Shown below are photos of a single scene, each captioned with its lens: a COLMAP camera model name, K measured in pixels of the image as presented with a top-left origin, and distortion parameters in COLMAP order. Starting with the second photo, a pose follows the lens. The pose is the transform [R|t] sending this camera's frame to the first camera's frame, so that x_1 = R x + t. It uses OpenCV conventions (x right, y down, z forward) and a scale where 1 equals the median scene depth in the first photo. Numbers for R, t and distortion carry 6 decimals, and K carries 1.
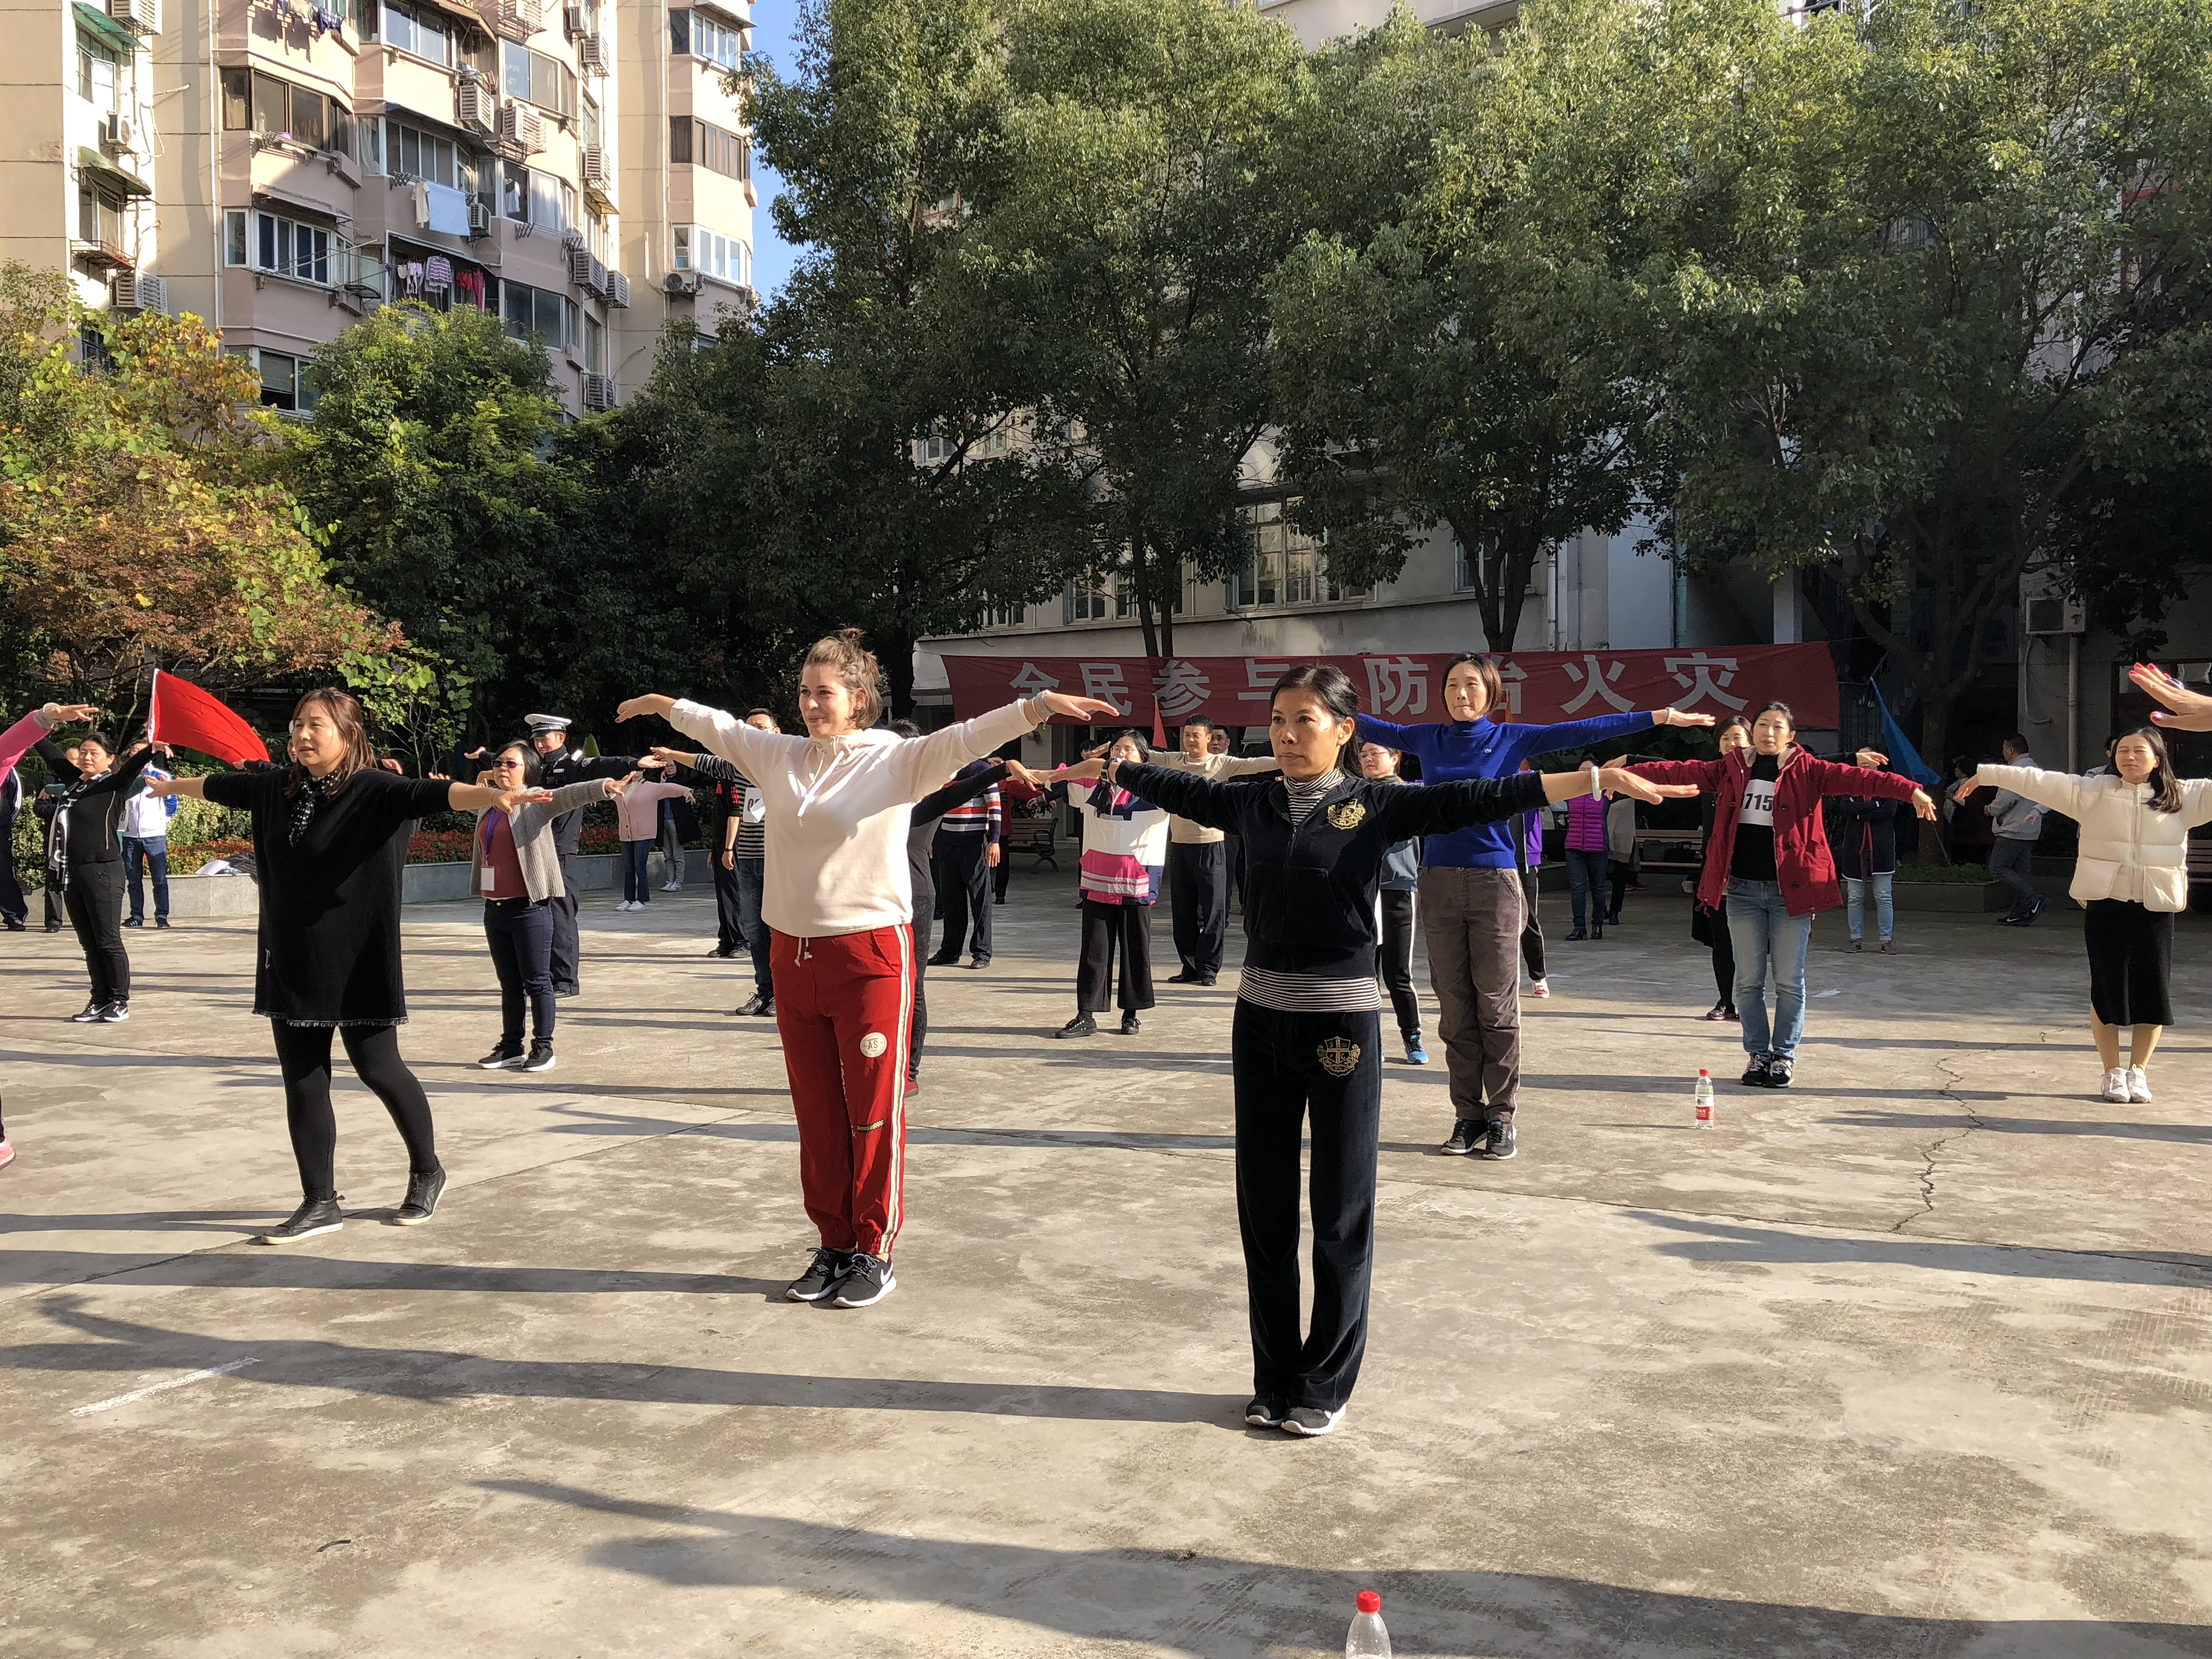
lens RADIAL K [[1938.8, 0, 1106.0], [0, 1938.8, 829.5], [0, 0, 1]] dist [0.121254, -0.003059]
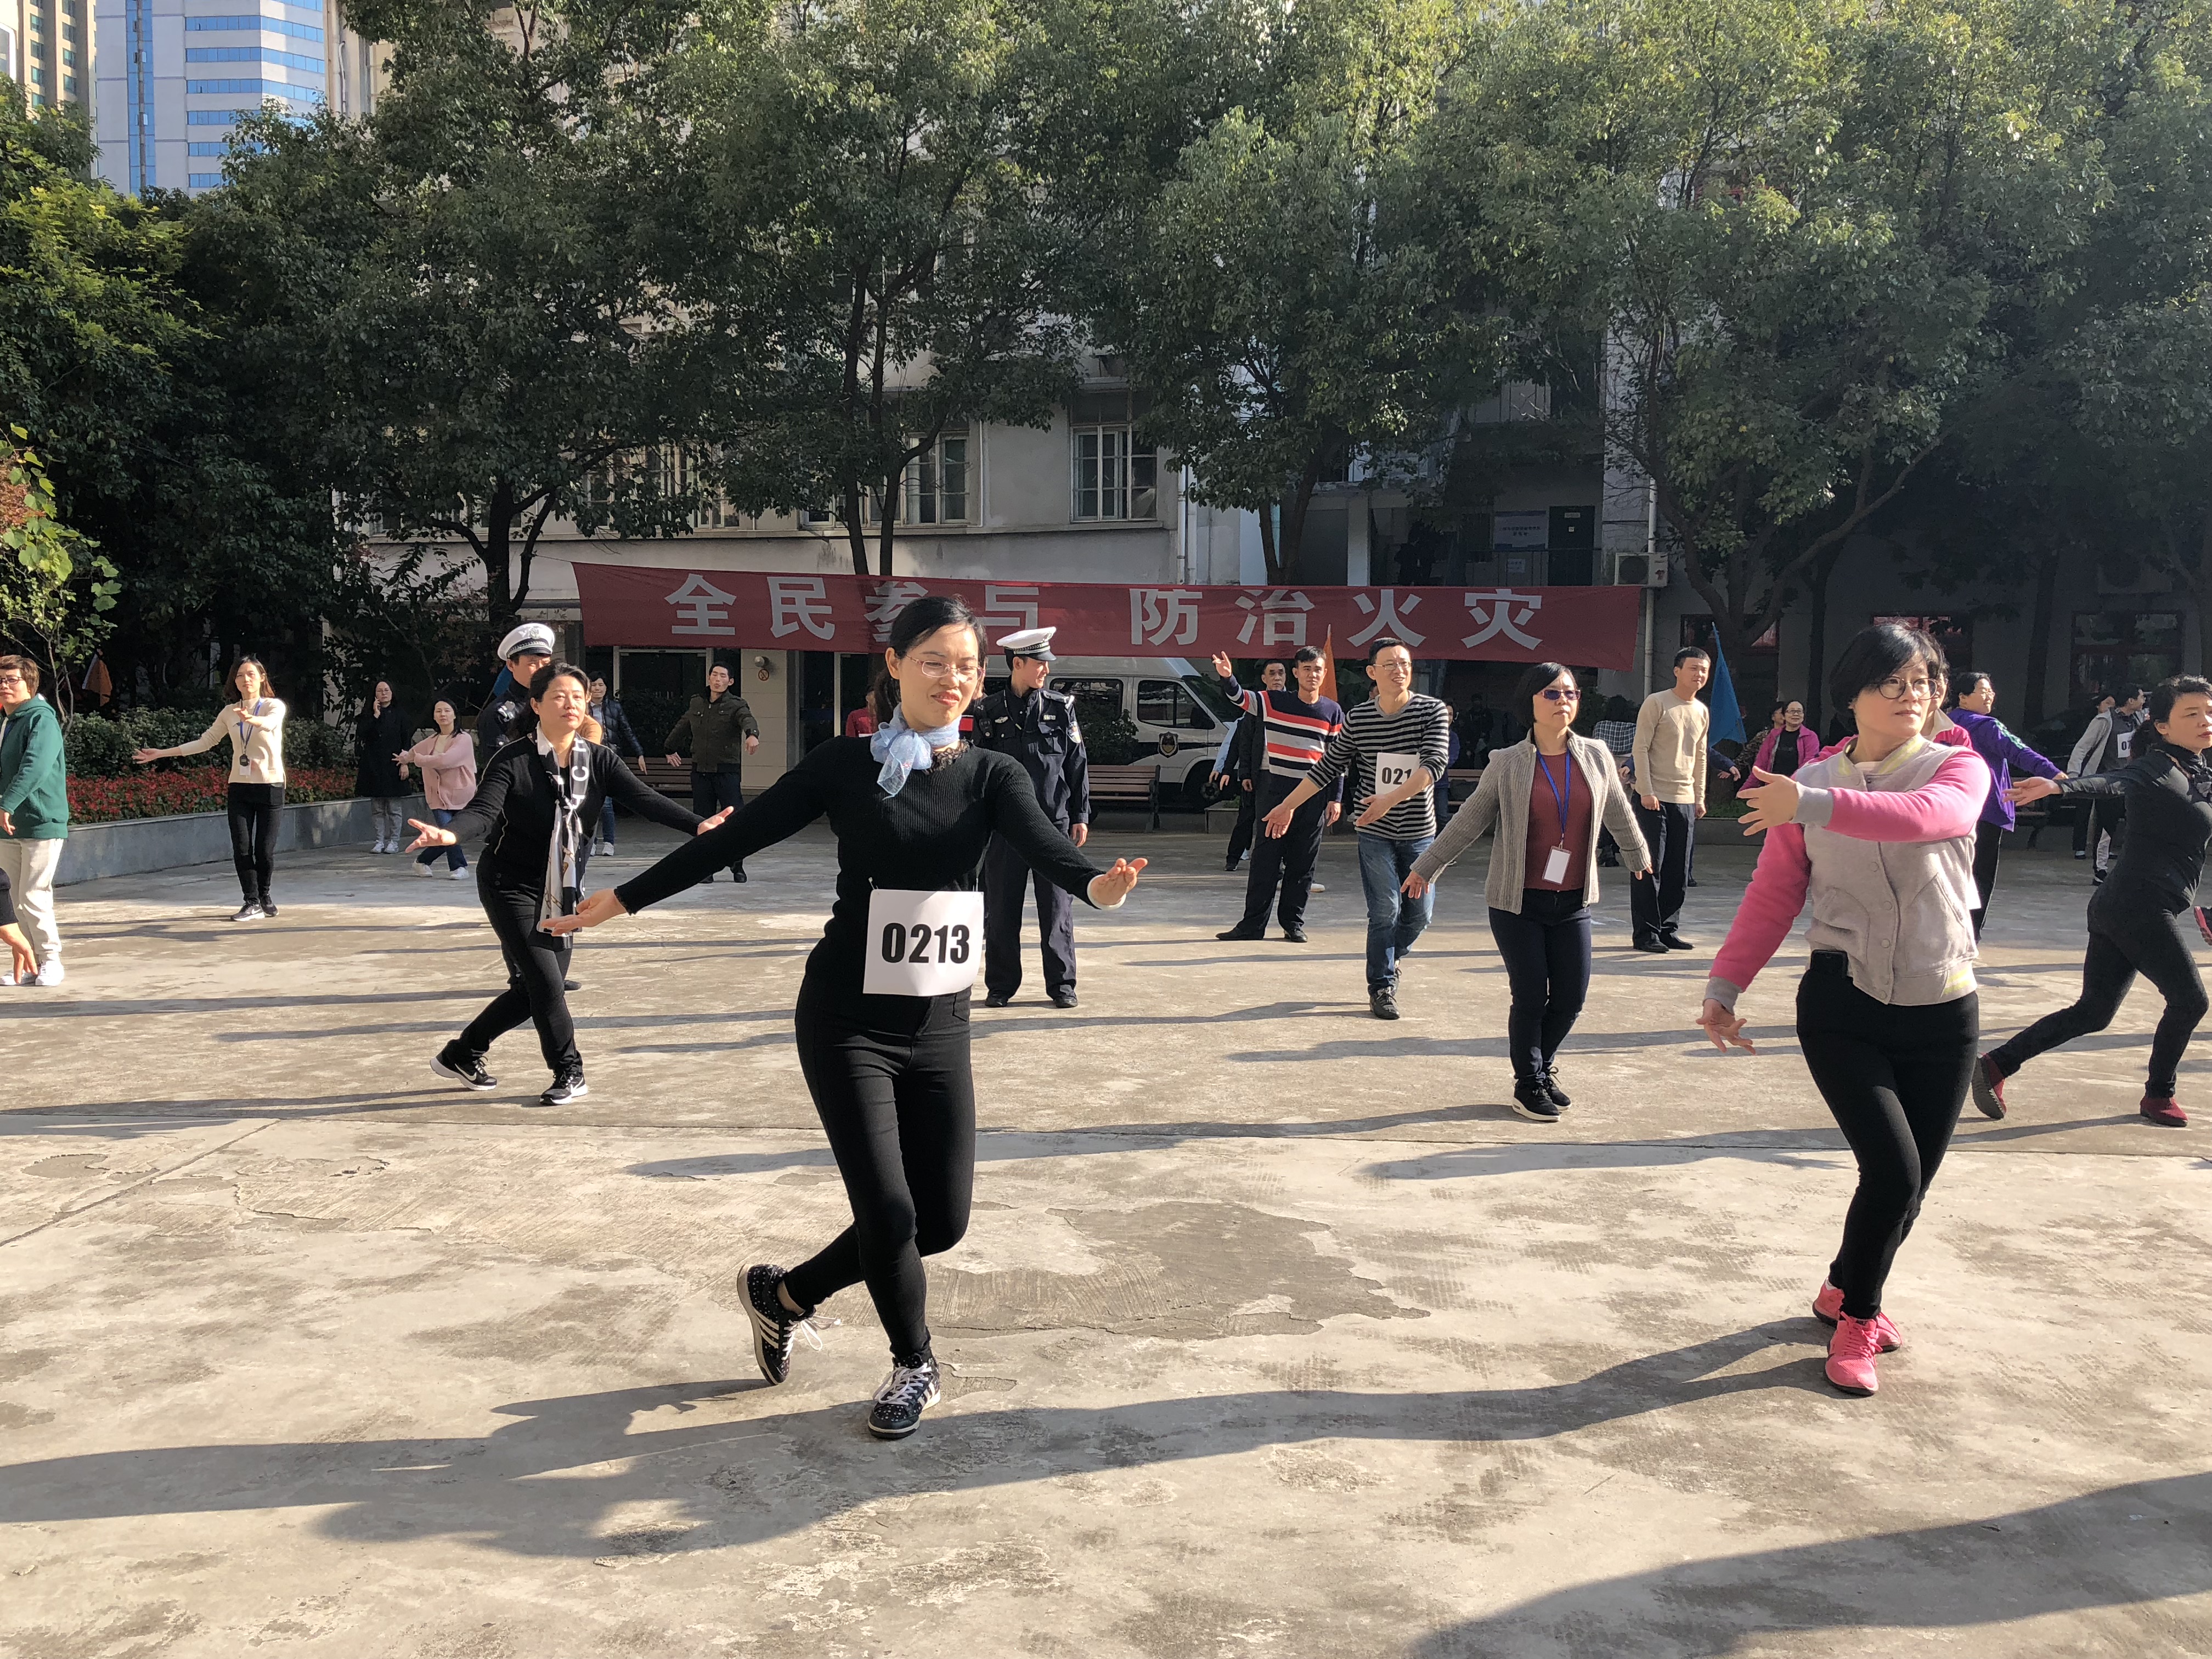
lens RADIAL K [[1929.2, 0, 1106.0], [0, 1929.2, 829.5], [0, 0, 1]] dist [0.051837, -0.102588]
pose [[0.904138, -0.018161, 0.426854, -0.272931], [0.004554, 0.999449, 0.032877, -0.001270], [-0.427216, -0.027782, 0.903723, 0.173461]]
